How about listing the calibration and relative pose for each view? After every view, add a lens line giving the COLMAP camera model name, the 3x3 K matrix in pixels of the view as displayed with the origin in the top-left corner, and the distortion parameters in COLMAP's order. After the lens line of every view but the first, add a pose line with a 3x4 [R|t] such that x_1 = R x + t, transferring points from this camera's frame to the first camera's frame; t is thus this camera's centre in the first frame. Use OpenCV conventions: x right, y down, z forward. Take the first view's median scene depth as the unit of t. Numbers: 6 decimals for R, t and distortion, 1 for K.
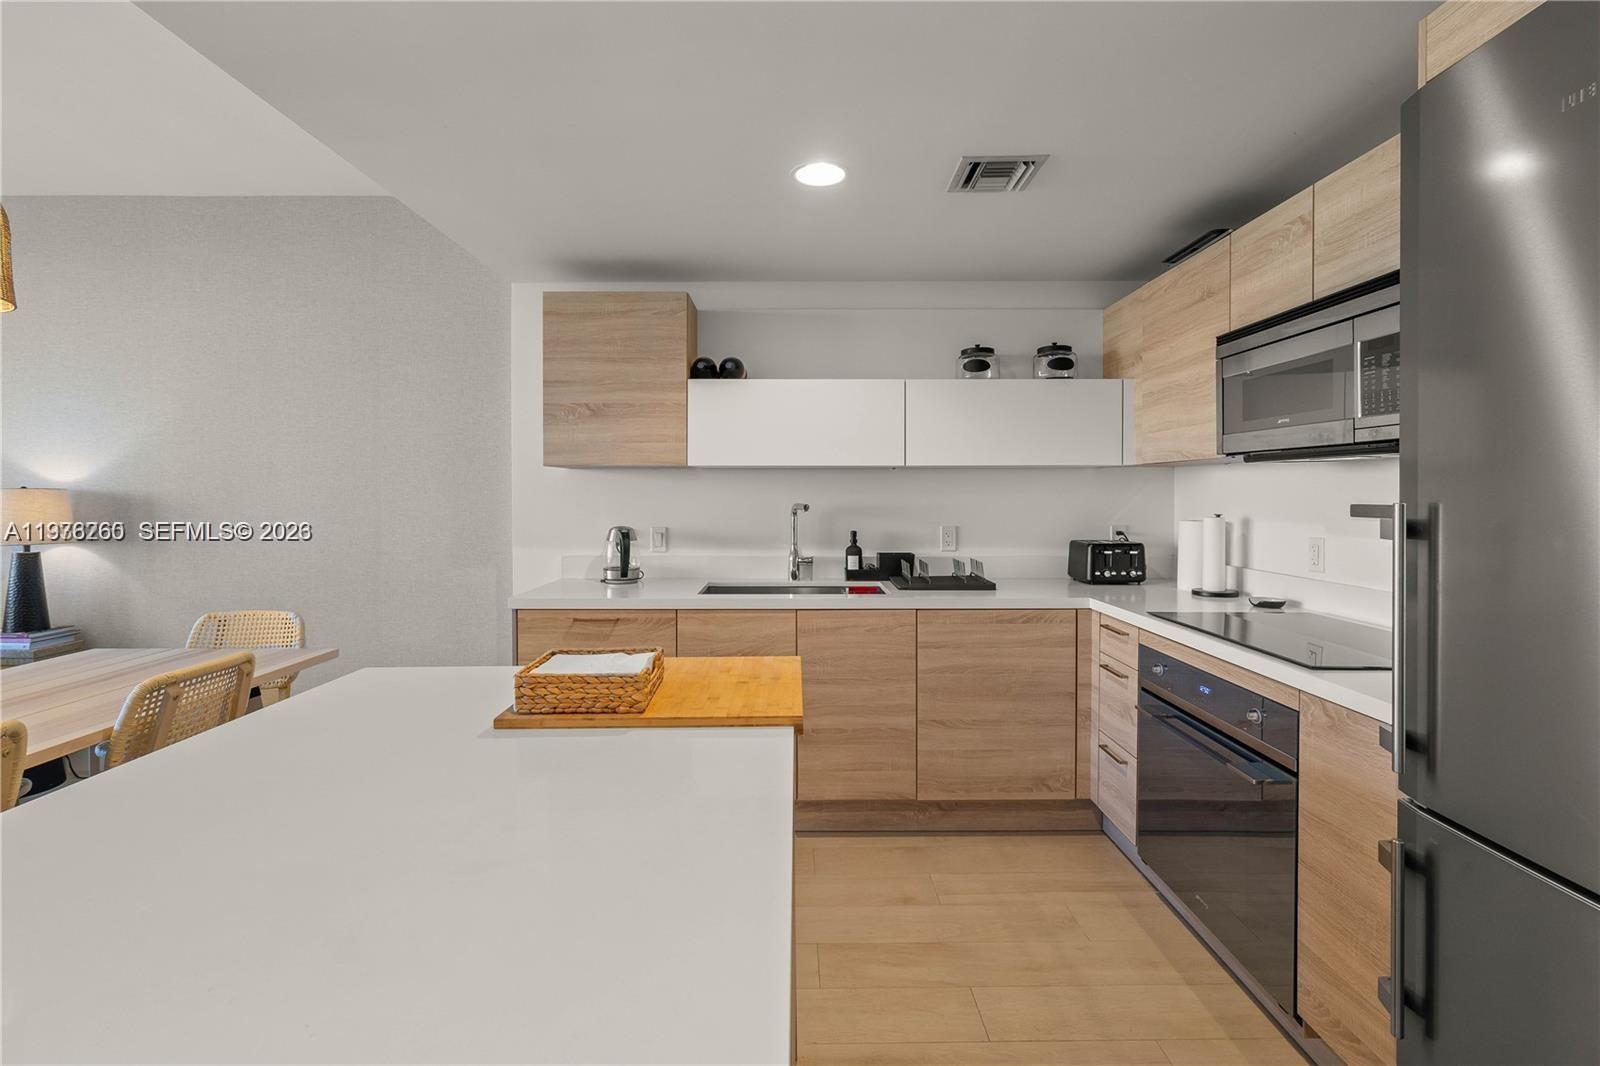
lens RADIAL K [[735.6, 0, 795.4], [0, 735.6, 504.2], [0, 0, 1]] dist [-0.006173, 0.002917]
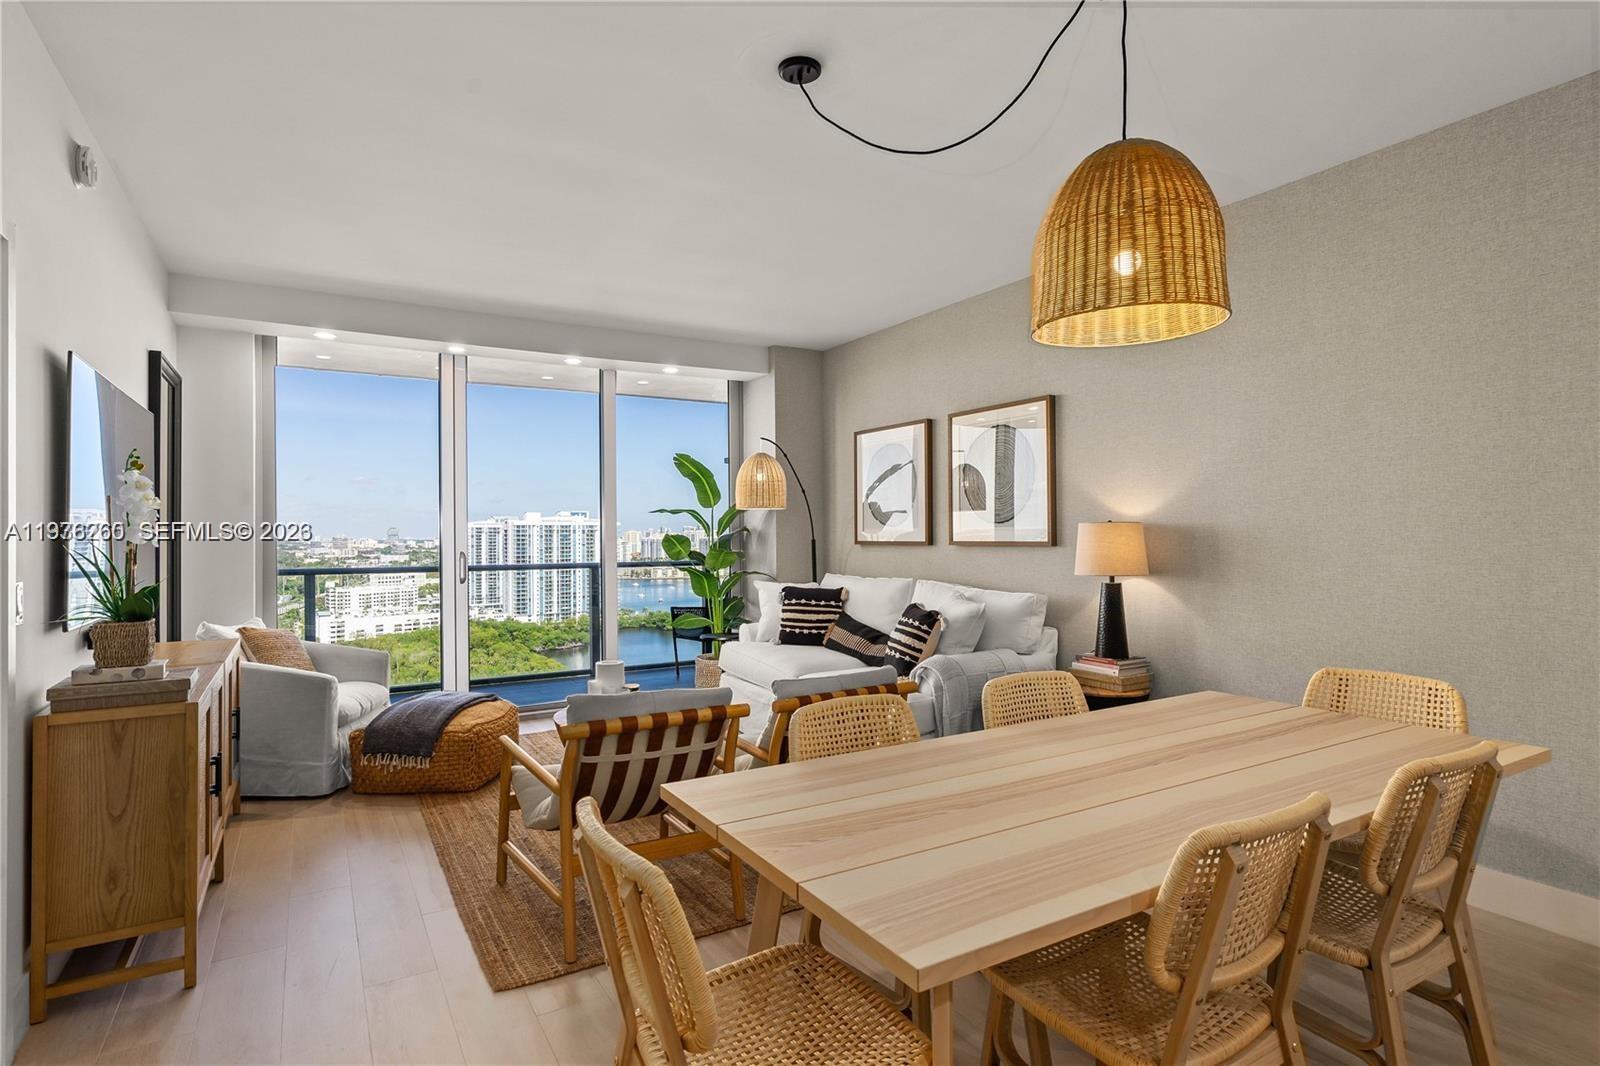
lens RADIAL K [[826.8, 0, 795.8], [0, 826.8, 527.3], [0, 0, 1]] dist [-0.004232, 0.001865]
pose [[0.508470, -0.008834, -0.861034, -0.283152], [-0.005875, 0.999888, -0.013728, 0.005688], [0.861059, 0.012039, 0.508362, 0.006529]]
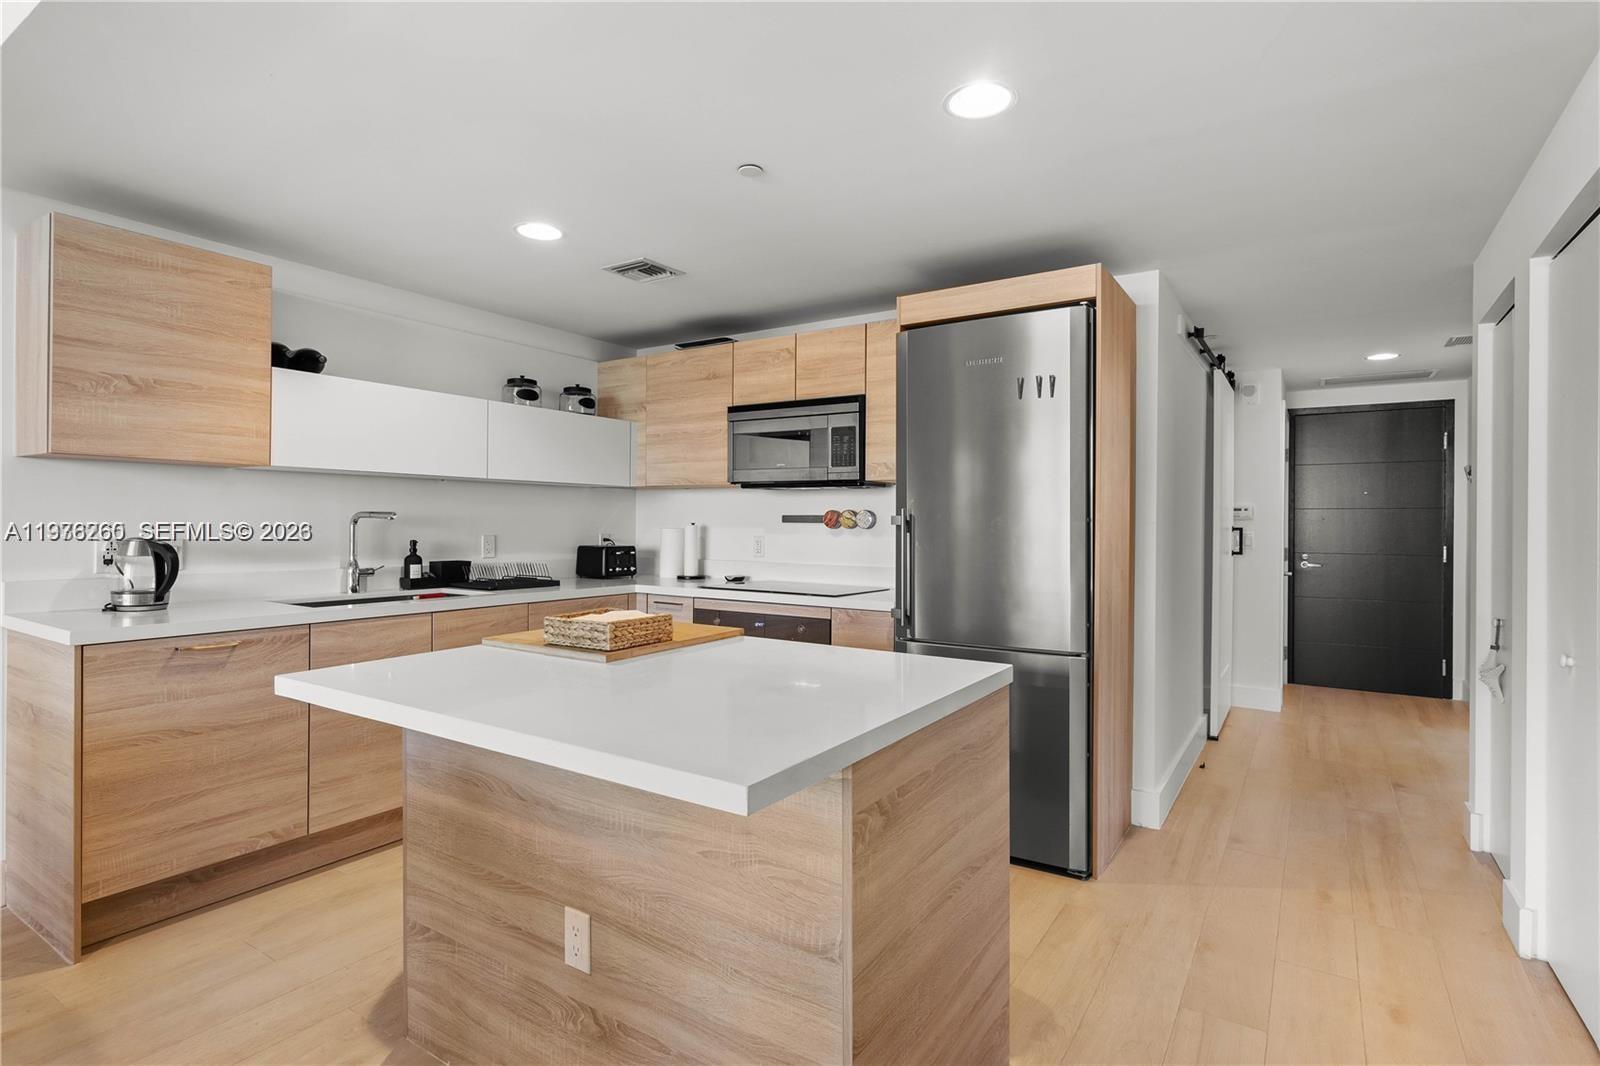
lens RADIAL K [[806.8, 0, 792.1], [0, 806.8, 526.4], [0, 0, 1]] dist [0.004509, -0.000588]
pose [[0.551132, 0.001798, 0.834416, -0.609436], [0.002738, 0.999988, -0.003964, 0.025706], [-0.834414, 0.004469, 0.551121, -0.044201]]
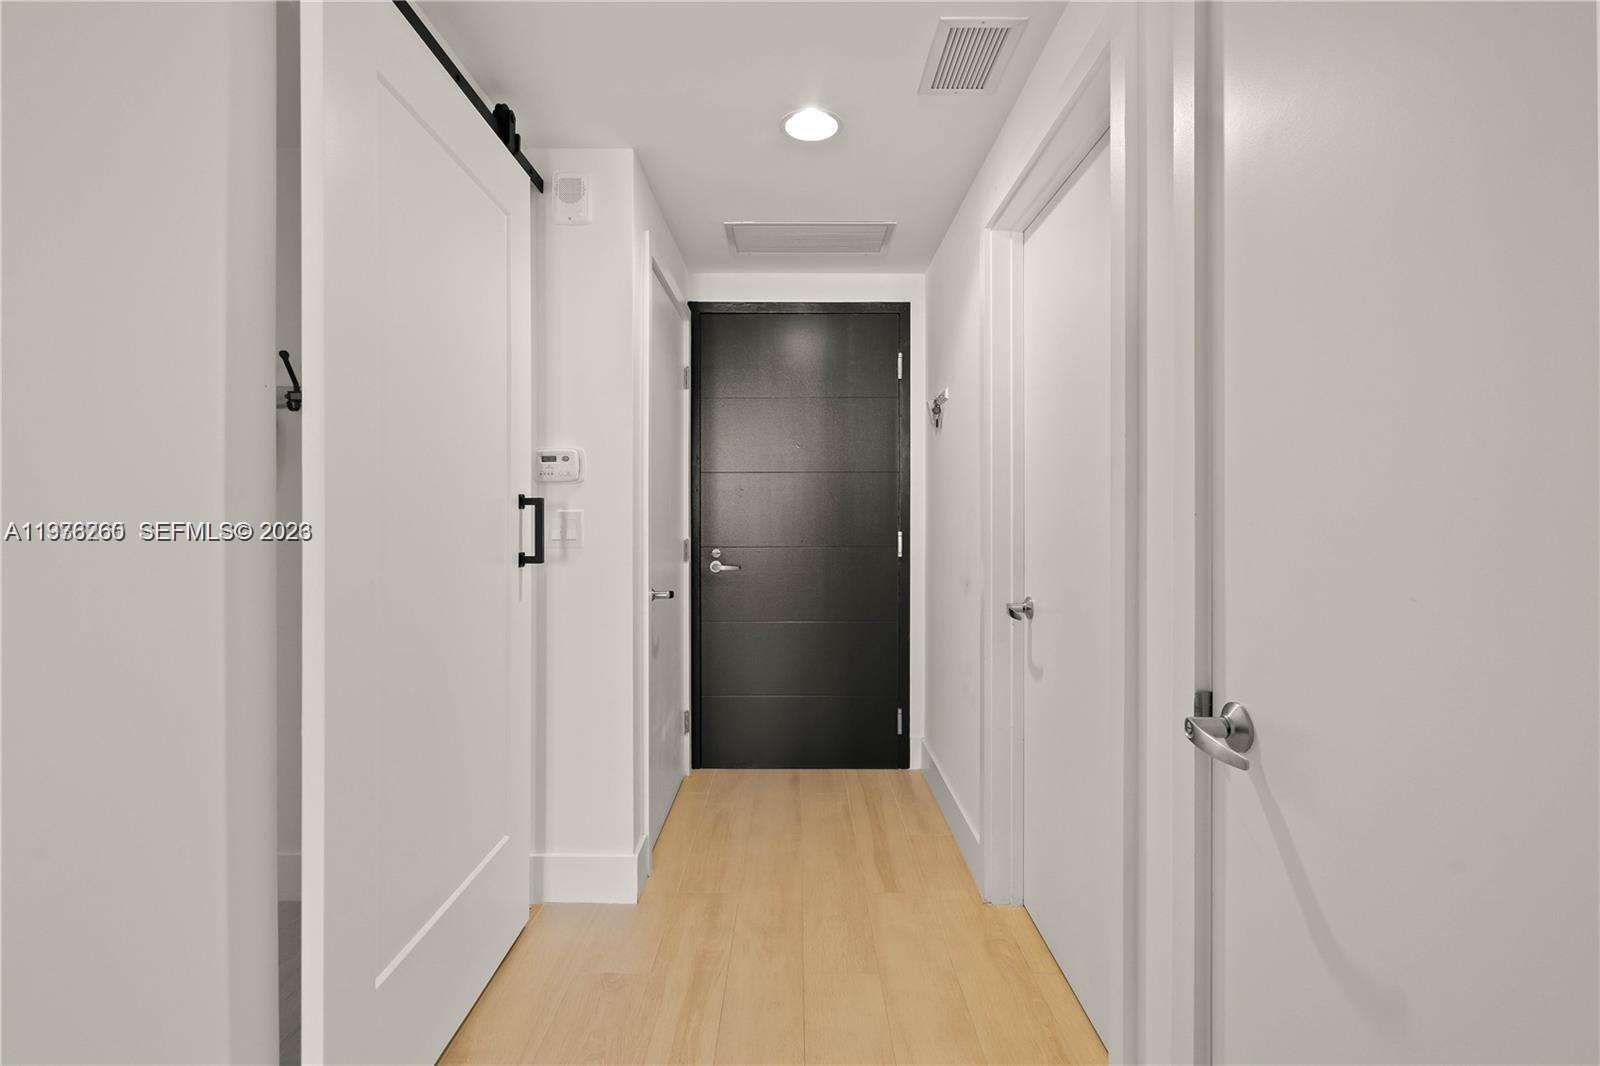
lens RADIAL K [[735.6, 0, 802.3], [0, 735.6, 528.4], [0, 0, 1]] dist [-0.006173, 0.002917]
pose [[-0.007300, -0.017188, 0.999826, 0.720245], [0.013010, 0.999766, 0.017282, 0.043278], [-0.999889, 0.013134, -0.007075, -0.122973]]
